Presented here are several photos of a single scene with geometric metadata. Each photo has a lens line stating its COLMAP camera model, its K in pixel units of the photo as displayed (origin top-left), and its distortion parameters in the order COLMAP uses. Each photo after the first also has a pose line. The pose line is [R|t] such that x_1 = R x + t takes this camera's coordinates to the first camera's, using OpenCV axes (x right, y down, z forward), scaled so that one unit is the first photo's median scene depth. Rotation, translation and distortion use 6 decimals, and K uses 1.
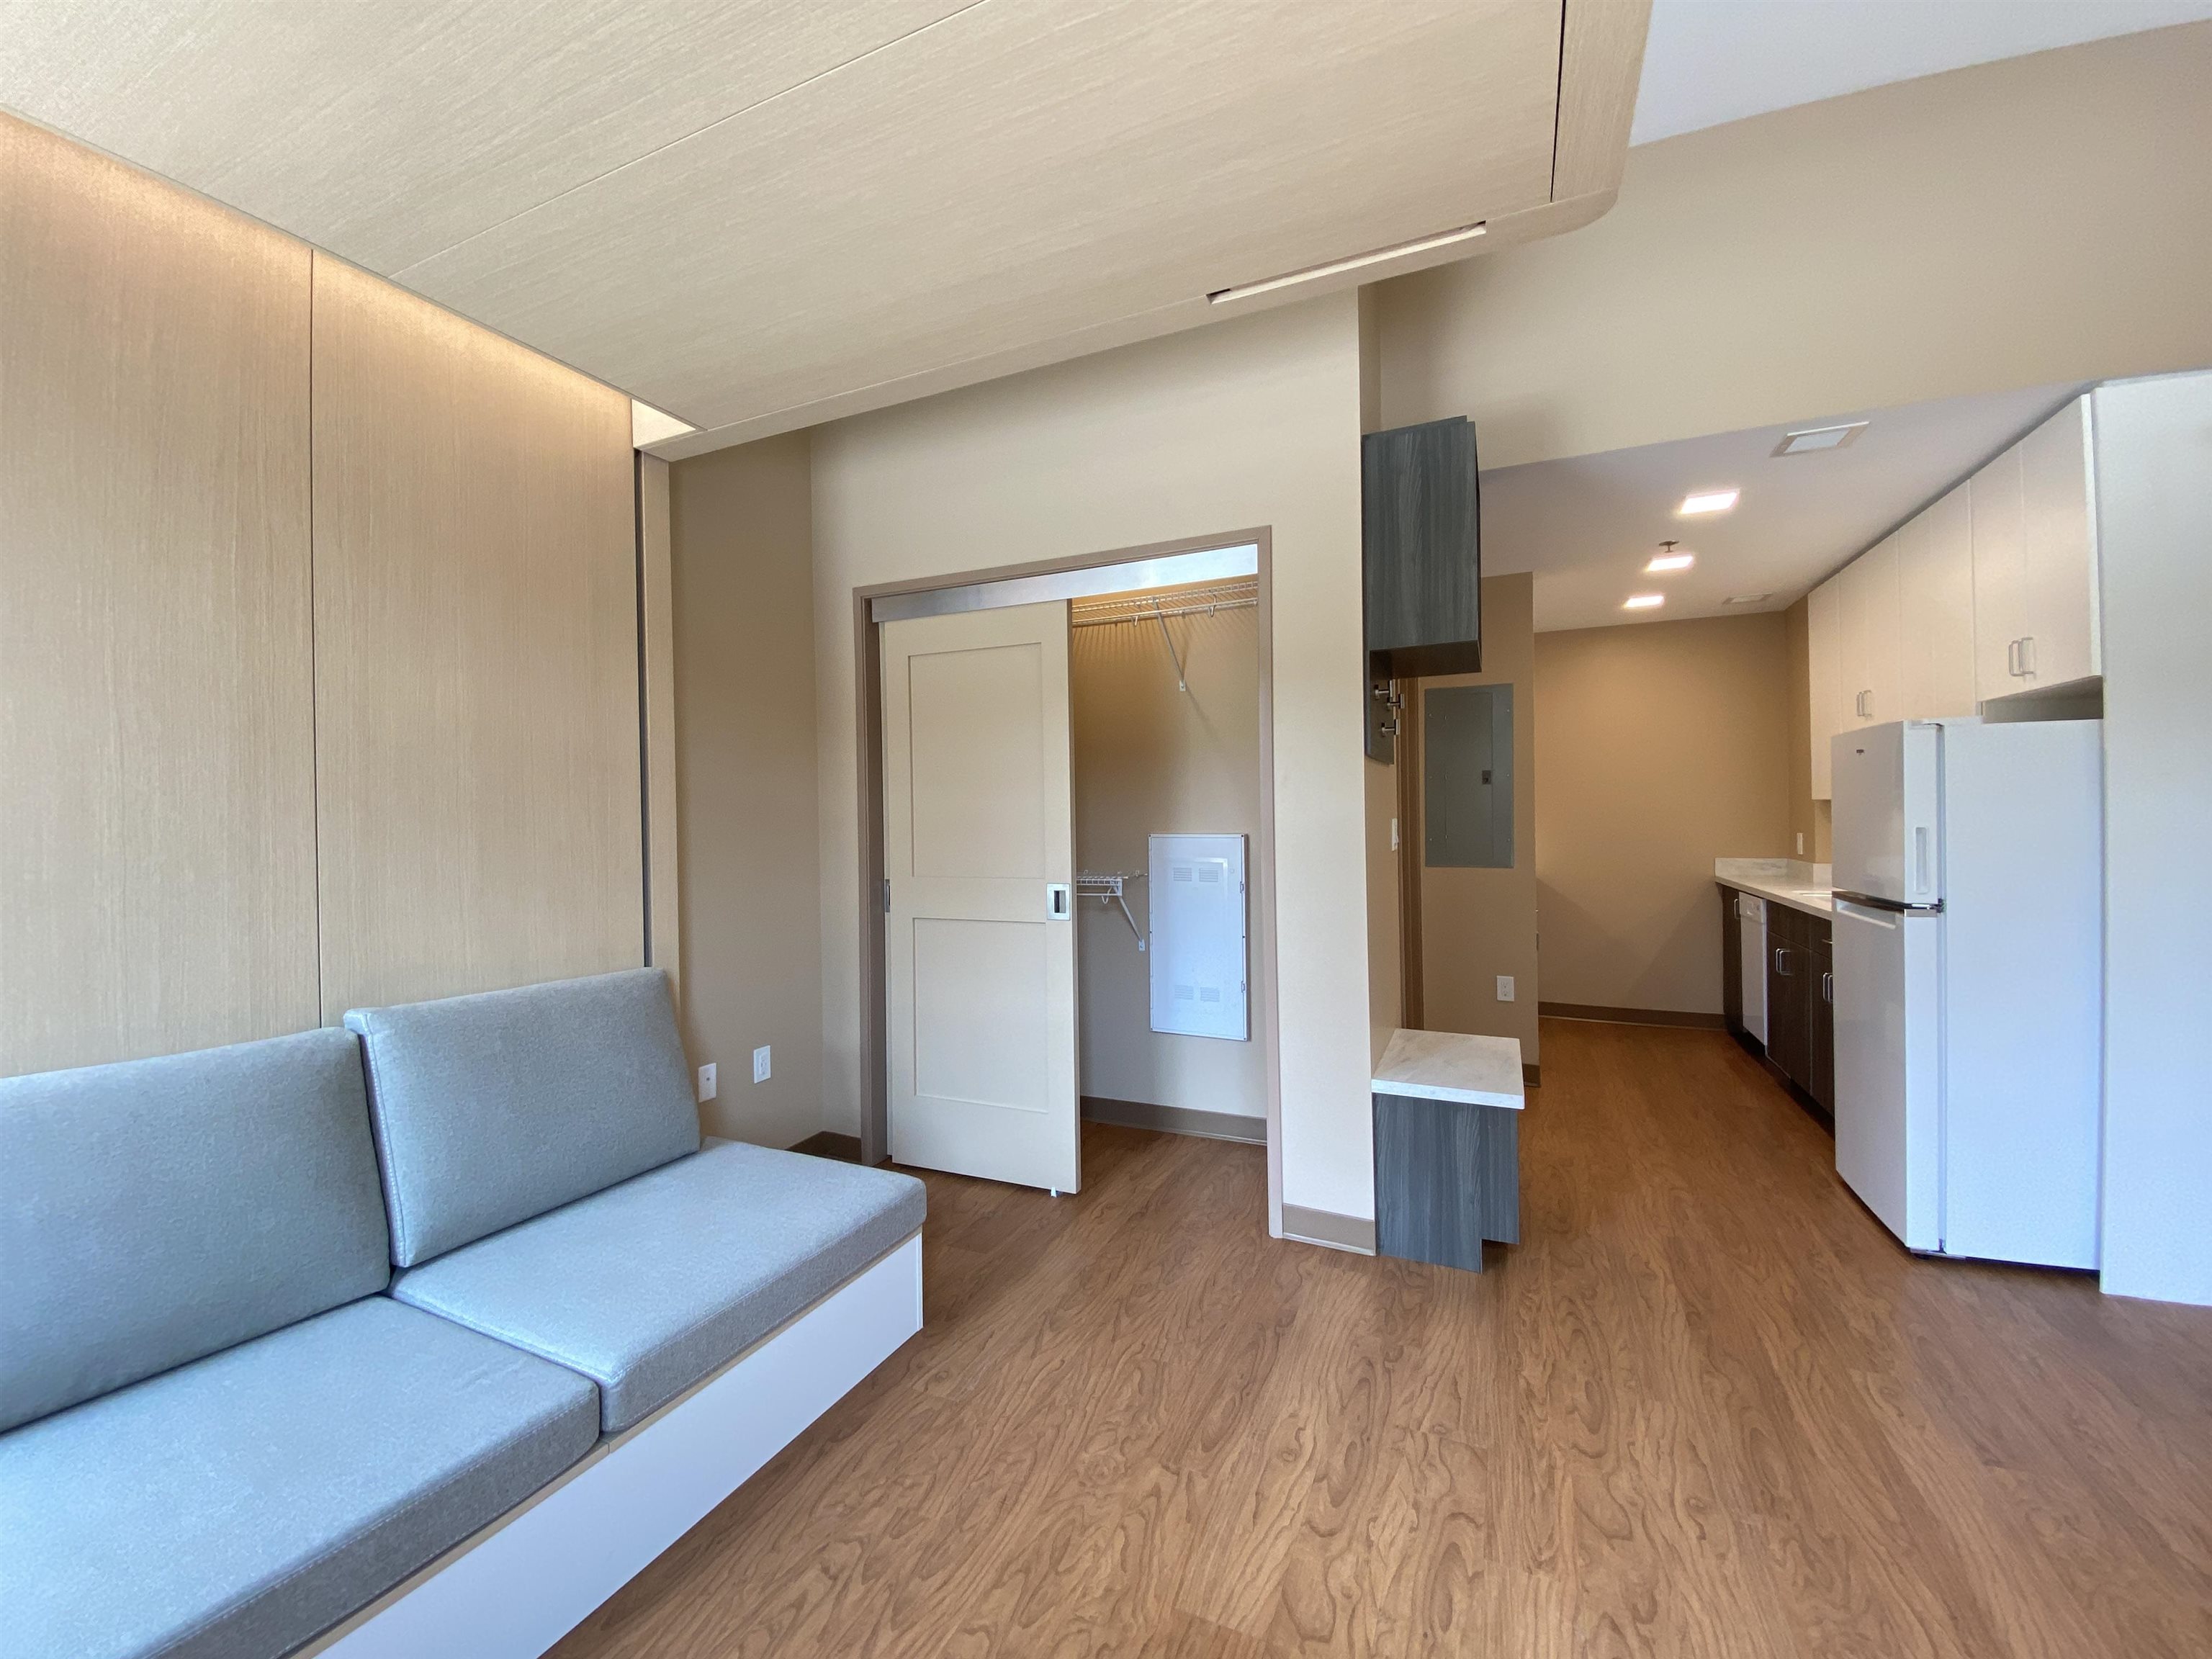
lens RADIAL K [[897.5, 0, 1097.7], [0, 897.5, 823.8], [0, 0, 1]] dist [0.013622, -0.016526]
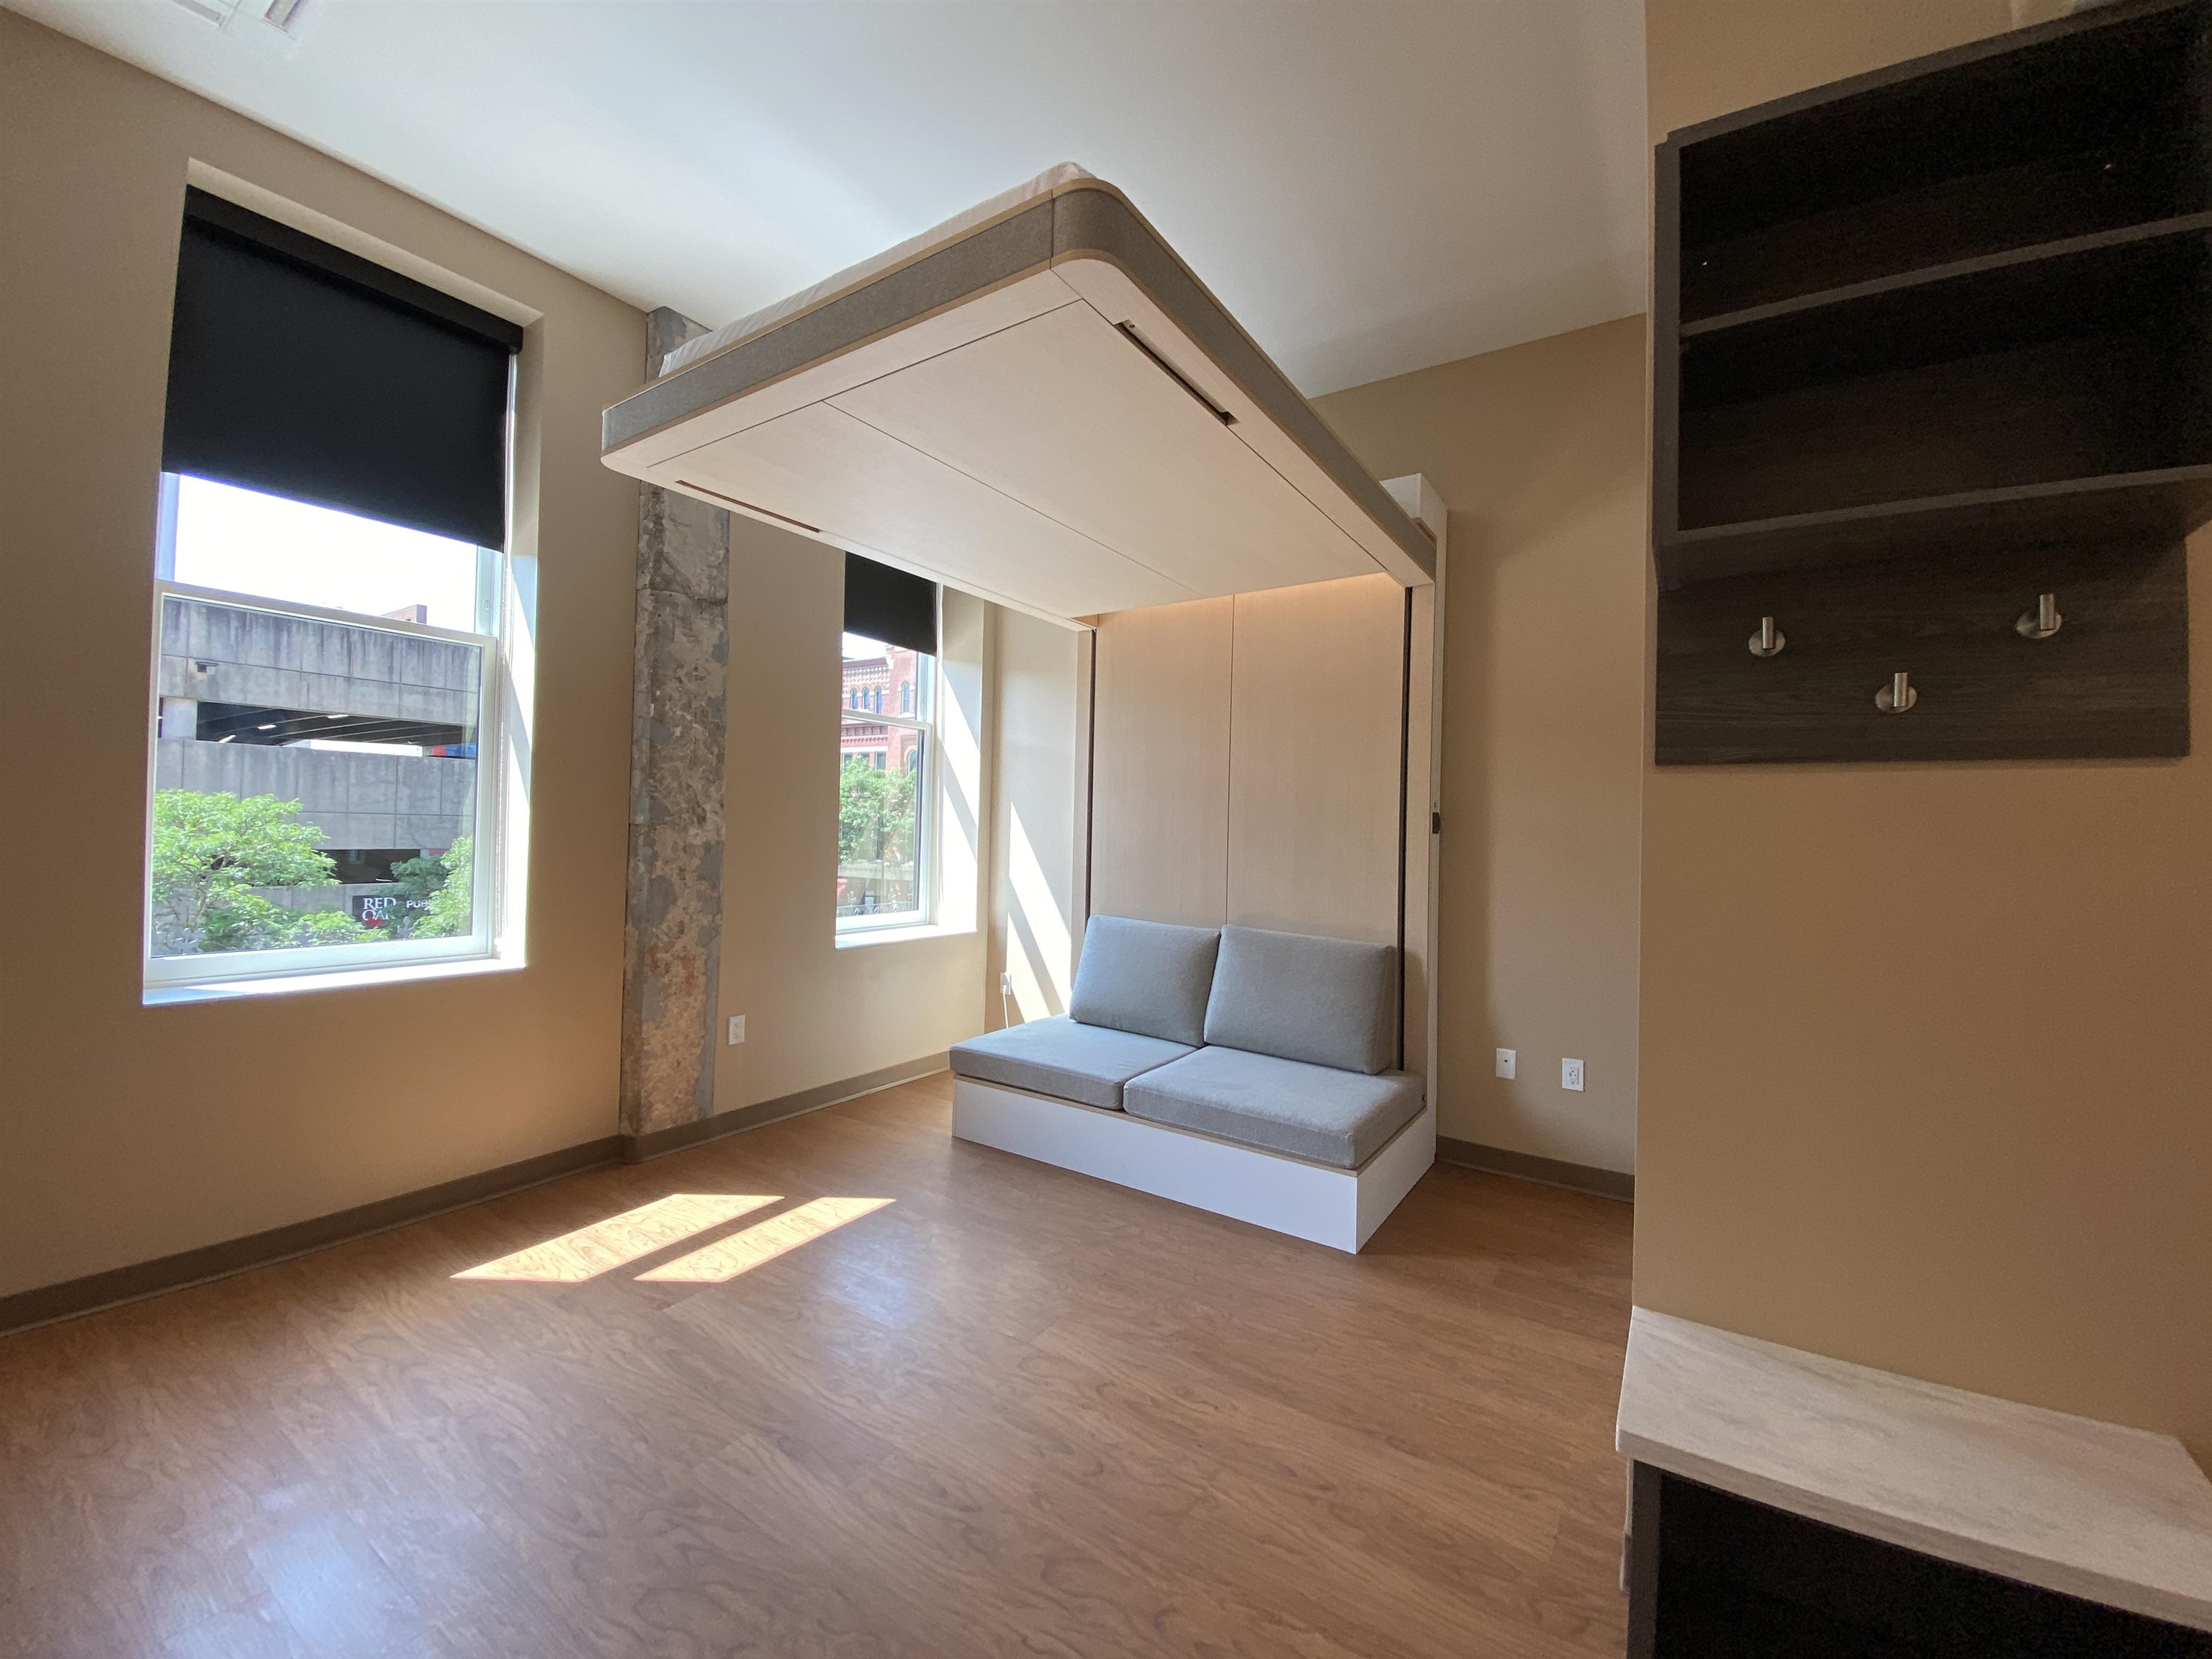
lens RADIAL K [[897.5, 0, 1091.7], [0, 897.5, 821.5], [0, 0, 1]] dist [0.013622, -0.016526]
pose [[-0.172924, 0.001314, -0.984934, 0.998273], [-0.026419, 0.999633, 0.005972, -0.034417], [0.984581, 0.027054, -0.172826, 0.763741]]
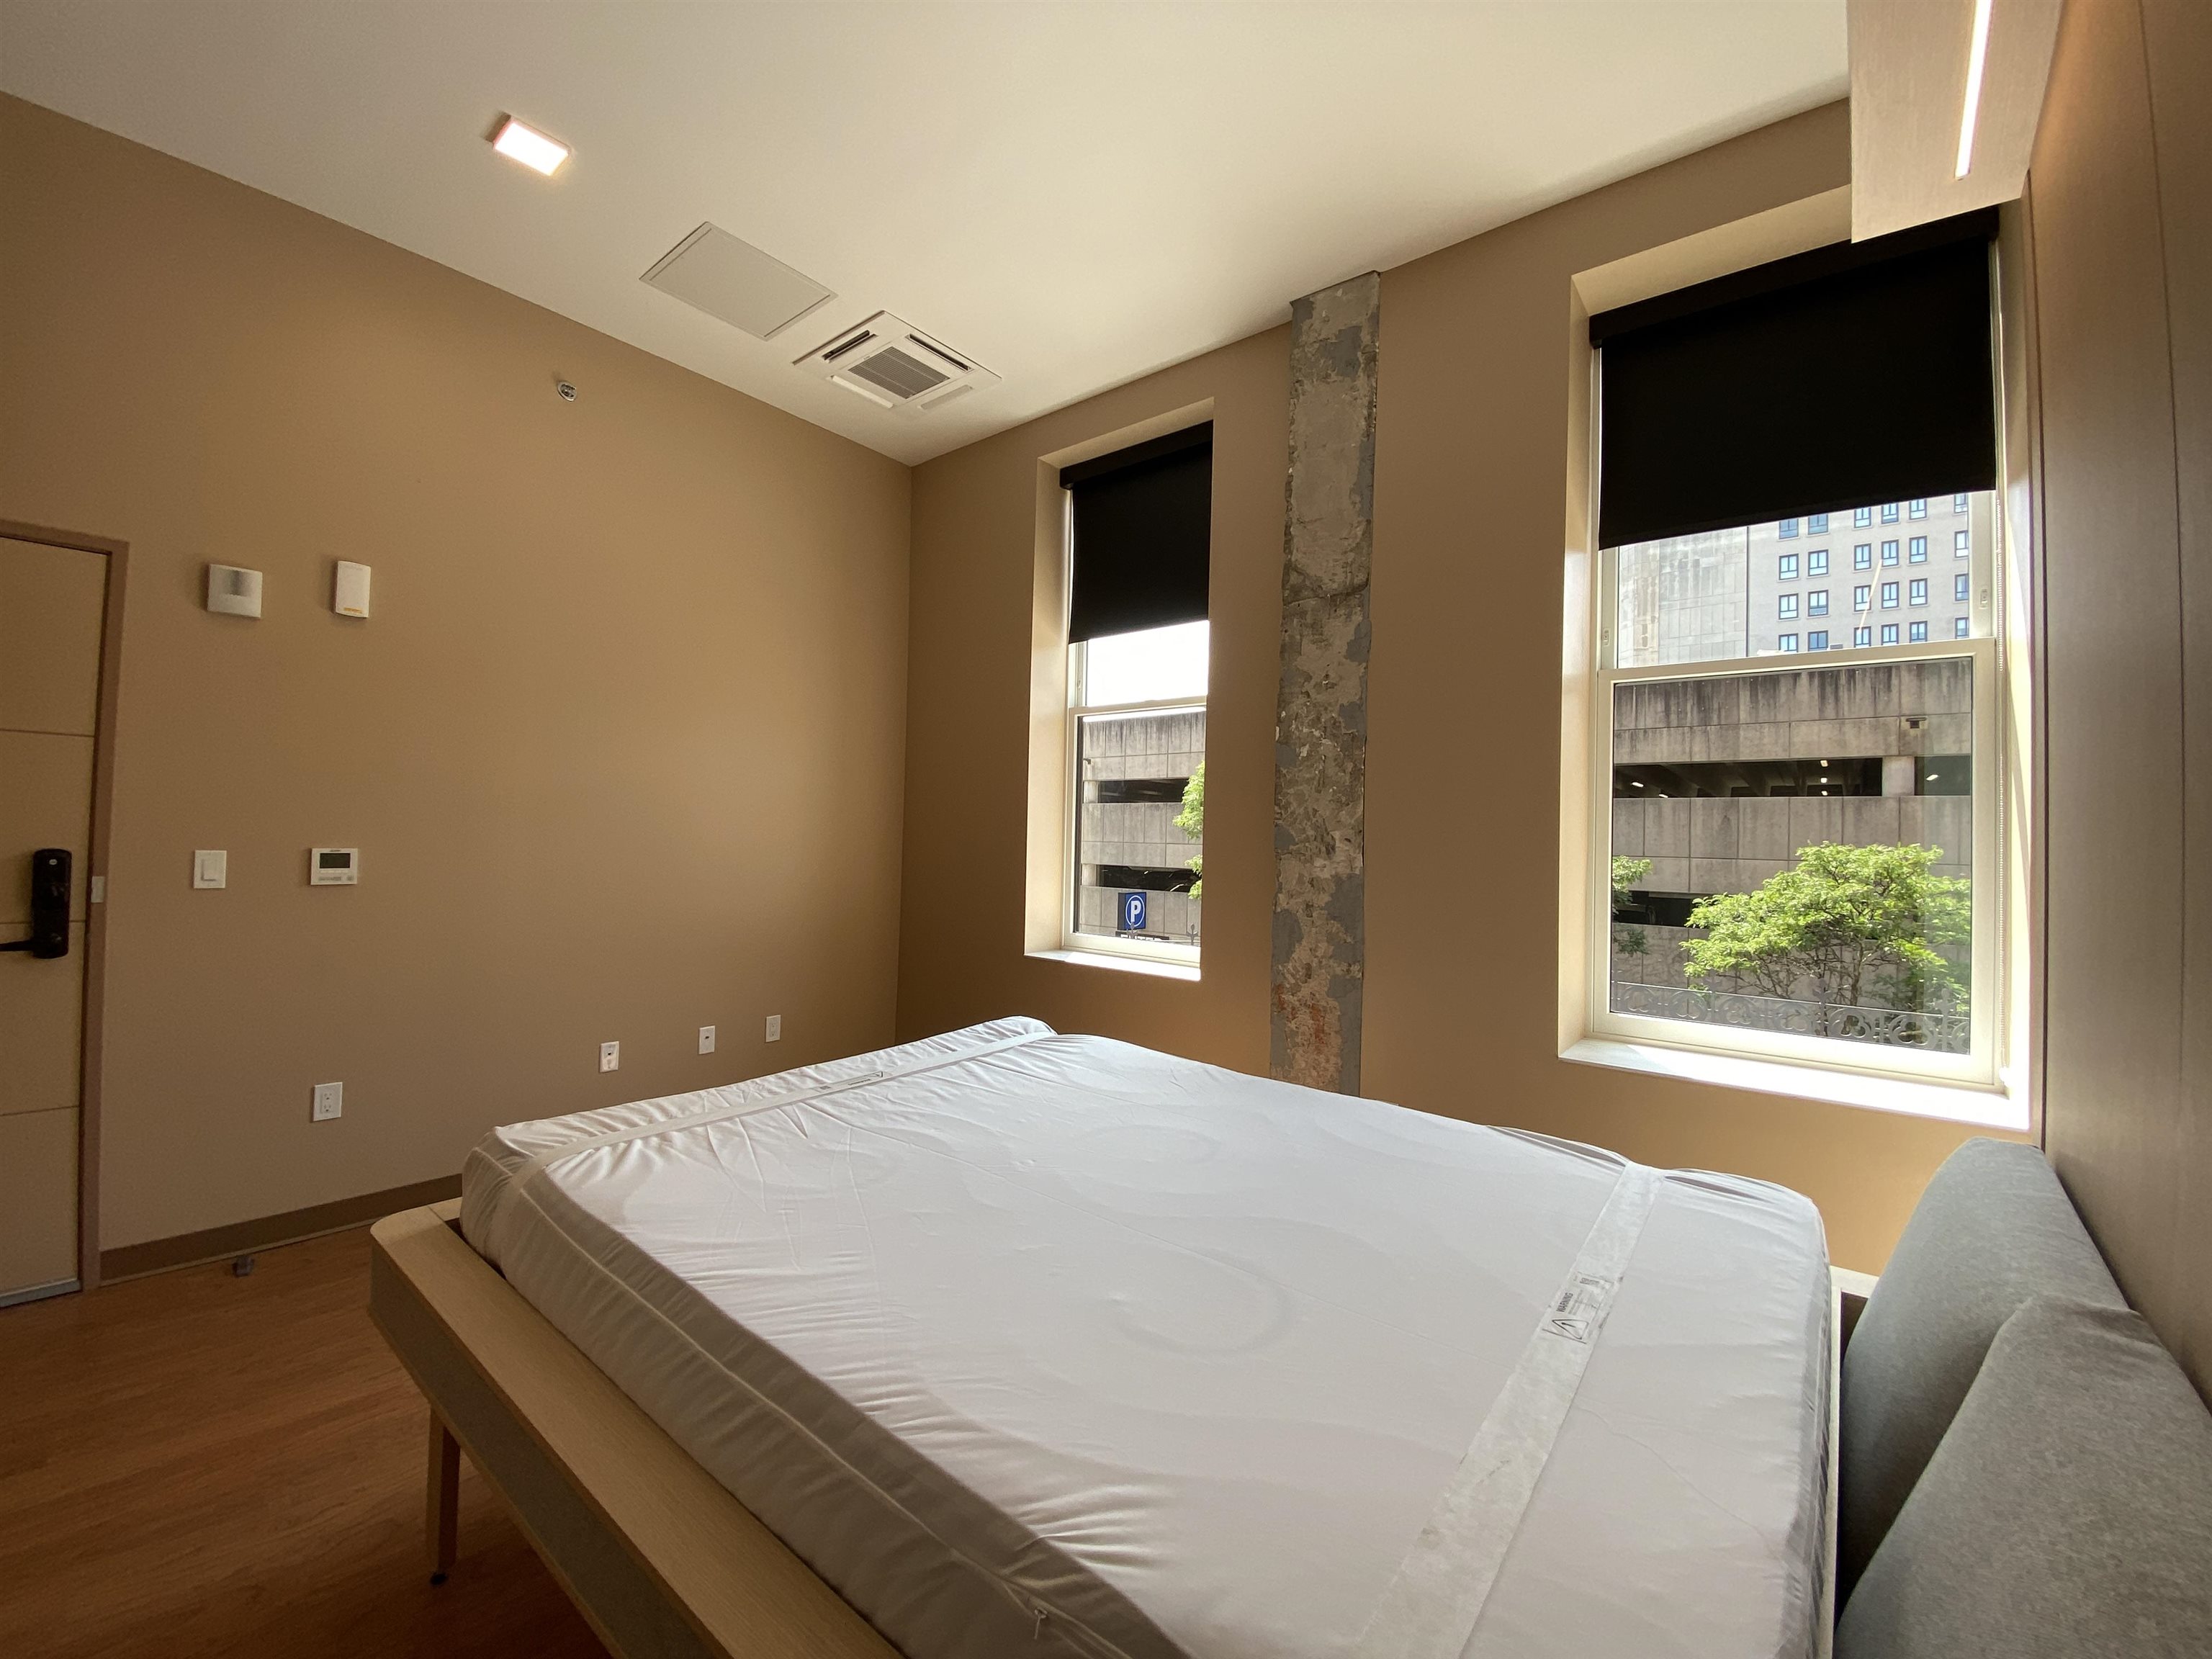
lens RADIAL K [[897.5, 0, 1103.0], [0, 897.5, 826.5], [0, 0, 1]] dist [0.013622, -0.016526]
pose [[-0.967177, -0.004292, 0.254069, -0.342016], [-0.008938, 0.999813, -0.017136, -0.020073], [-0.253948, -0.018845, -0.967034, 1.171717]]
